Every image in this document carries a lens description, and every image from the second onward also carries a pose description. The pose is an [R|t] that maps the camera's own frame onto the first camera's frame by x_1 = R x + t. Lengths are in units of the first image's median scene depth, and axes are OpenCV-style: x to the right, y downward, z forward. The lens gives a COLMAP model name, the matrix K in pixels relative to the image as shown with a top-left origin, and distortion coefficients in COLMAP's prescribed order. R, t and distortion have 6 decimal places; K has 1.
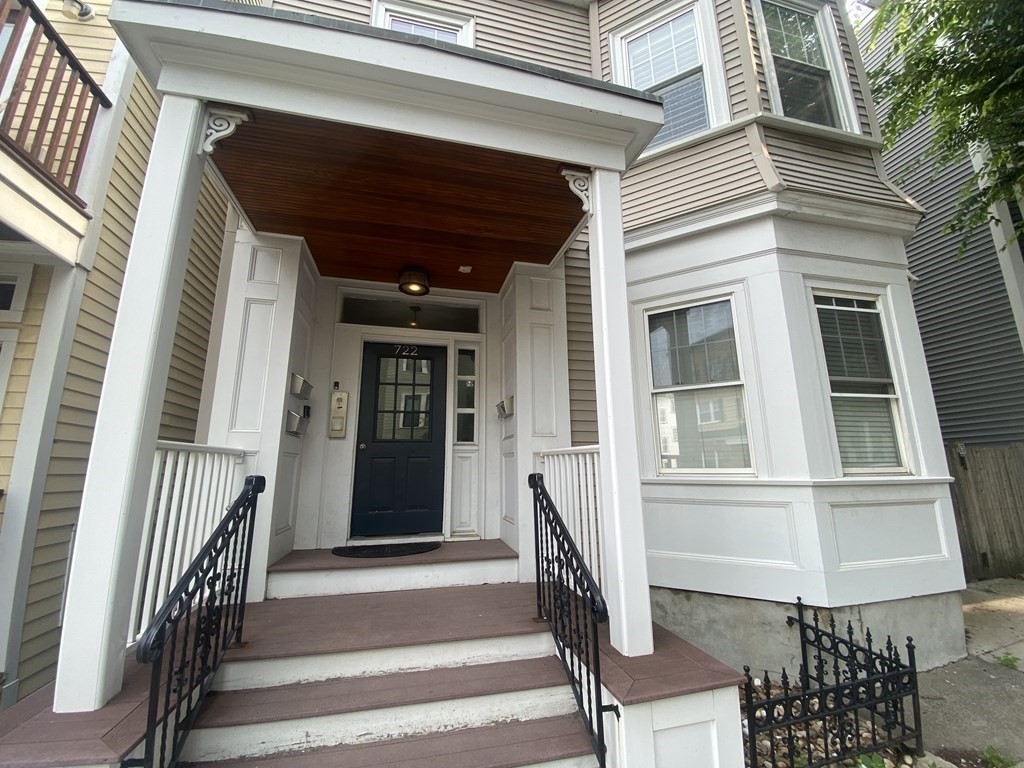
lens RADIAL K [[417.7, 0, 514.3], [0, 417.7, 383.4], [0, 0, 1]] dist [0.028412, -0.025901]
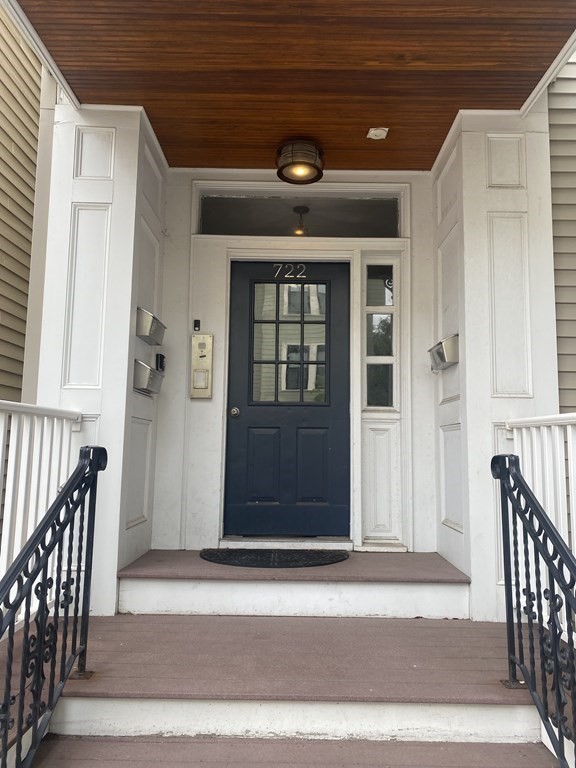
lens RADIAL K [[589.3, 0, 301.9], [0, 589.3, 383.3], [0, 0, 1]] dist [0.056064, -0.068511]
pose [[0.973321, -0.004610, -0.229402, -0.031694], [0.024935, 0.996002, 0.085778, 0.027480], [0.228090, -0.089209, 0.969545, 0.090350]]
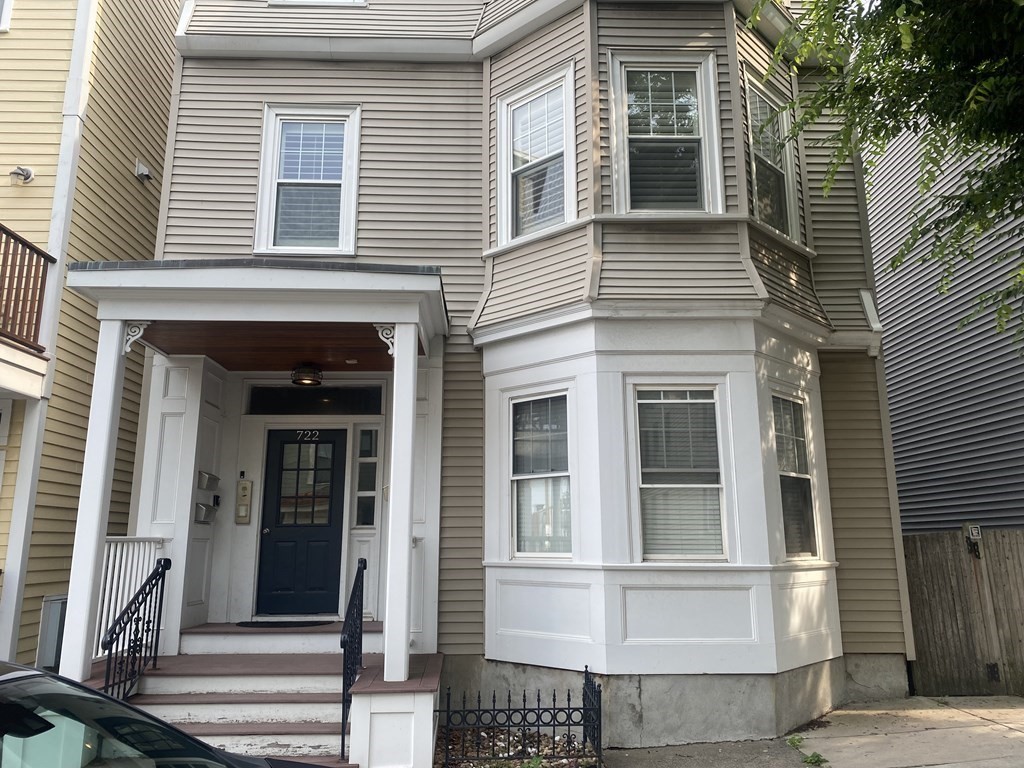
lens RADIAL K [[785.7, 0, 508.5], [0, 785.7, 377.8], [0, 0, 1]] dist [0.056064, -0.068511]
pose [[0.977804, -0.038537, -0.205945, 0.888800], [0.036671, 0.999244, -0.012872, -0.253619], [0.206285, 0.005034, 0.978479, -1.125965]]
